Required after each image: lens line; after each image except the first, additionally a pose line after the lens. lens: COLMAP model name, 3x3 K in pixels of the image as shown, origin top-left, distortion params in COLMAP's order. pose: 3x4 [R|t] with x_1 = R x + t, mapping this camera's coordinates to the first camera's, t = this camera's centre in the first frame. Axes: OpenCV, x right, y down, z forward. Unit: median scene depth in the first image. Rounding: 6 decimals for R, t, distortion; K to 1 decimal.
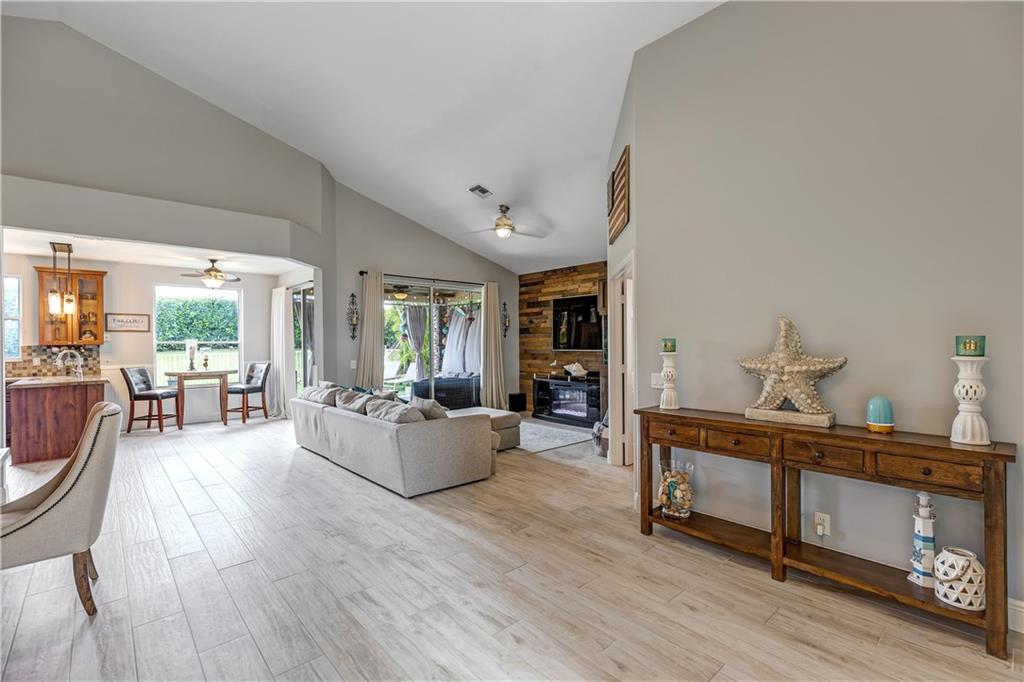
lens RADIAL K [[458.8, 0, 517.4], [0, 458.8, 342.2], [0, 0, 1]] dist [0.006296, -0.000797]
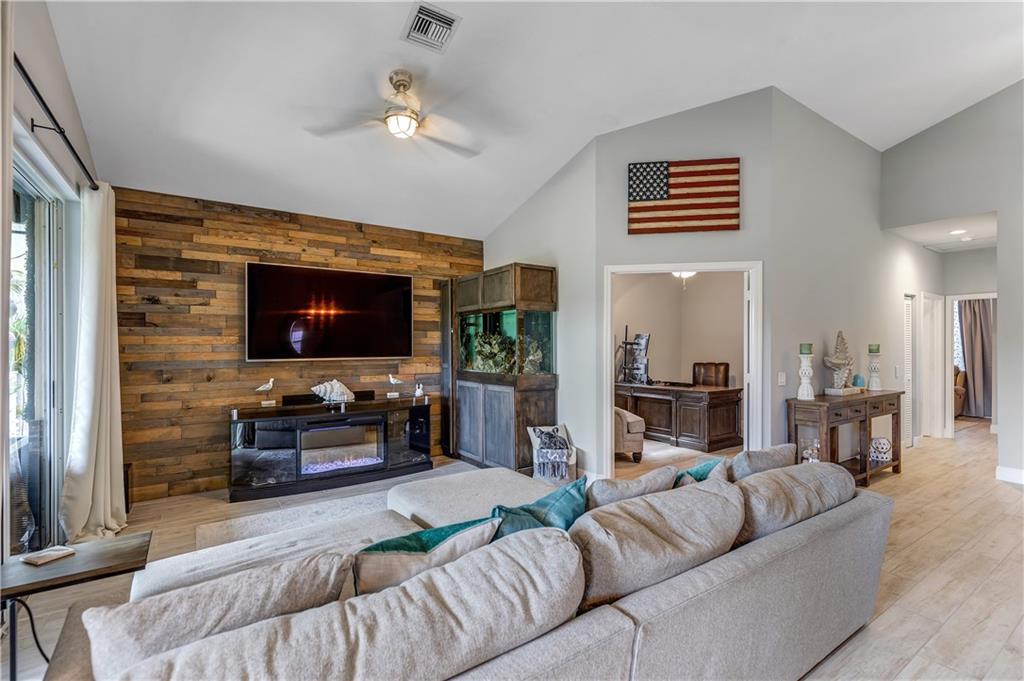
lens RADIAL K [[468.9, 0, 518.8], [0, 468.9, 346.7], [0, 0, 1]] dist [0.007073, -0.000185]
pose [[0.128876, 0.002628, 0.991657, -0.443928], [-0.000711, 0.999996, -0.002558, 0.002565], [-0.991660, -0.000375, 0.128877, 0.679541]]
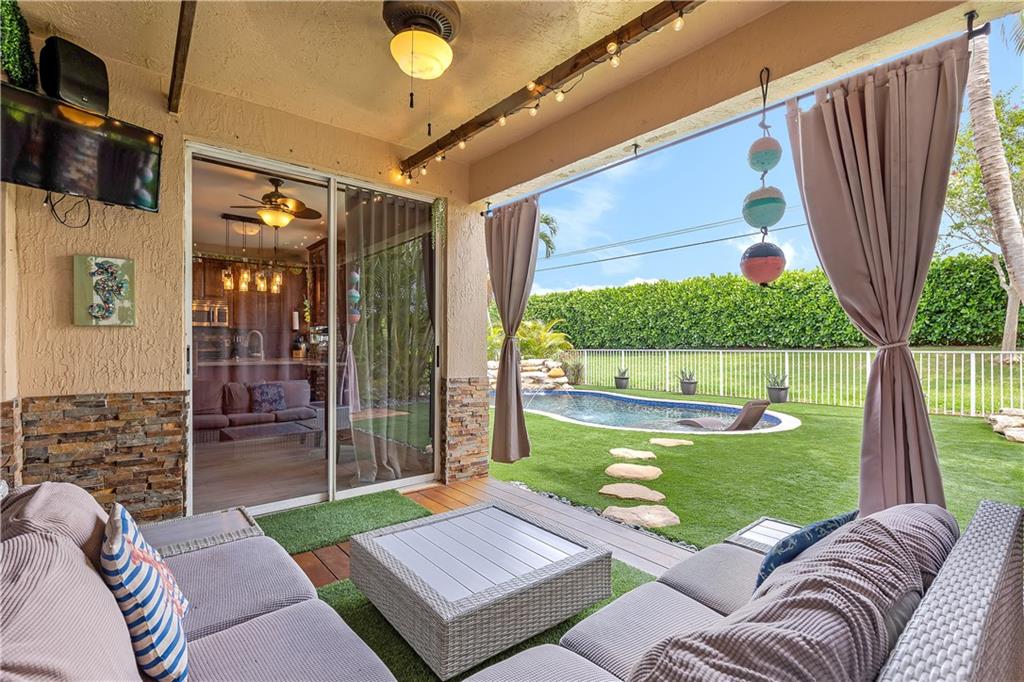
lens RADIAL K [[460.7, 0, 519.9], [0, 460.7, 348.9], [0, 0, 1]] dist [0.002549, -0.000234]
pose [[-0.036154, 0.013561, -0.999254, -0.057475], [-0.000983, 0.999907, 0.013606, 0.033846], [0.999346, 0.001474, -0.036137, 1.252031]]
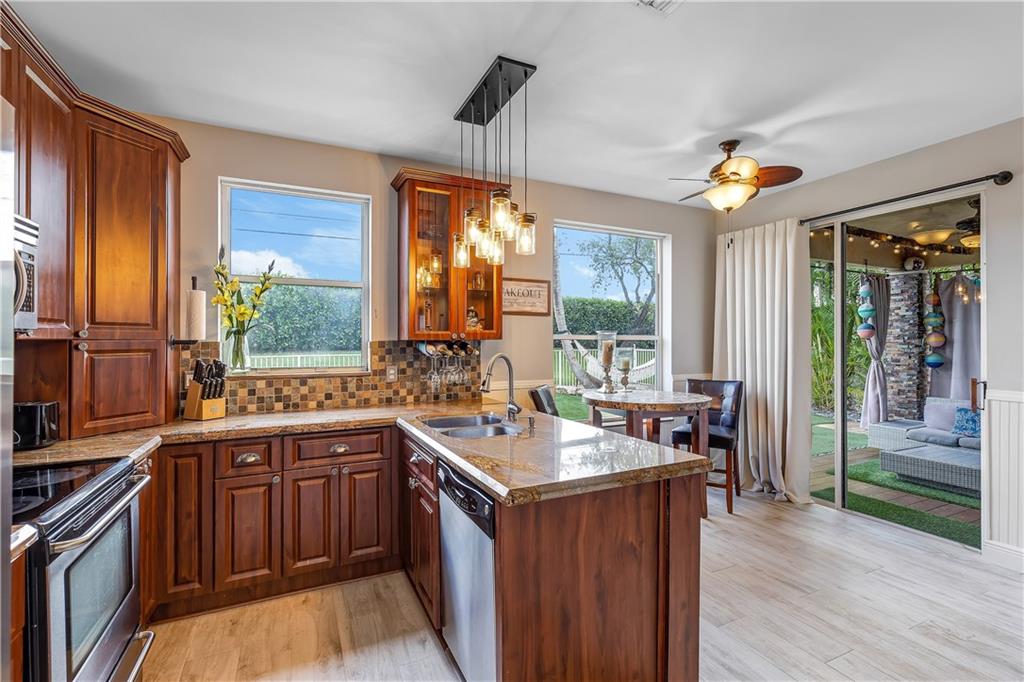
lens RADIAL K [[464.1, 0, 514.8], [0, 464.1, 337.9], [0, 0, 1]] dist [0.005189, 0.000226]
pose [[0.958283, 0.007273, -0.285729, -0.677966], [-0.008950, 0.999950, -0.004563, 0.004757], [0.285681, 0.006930, 0.958300, 0.495430]]
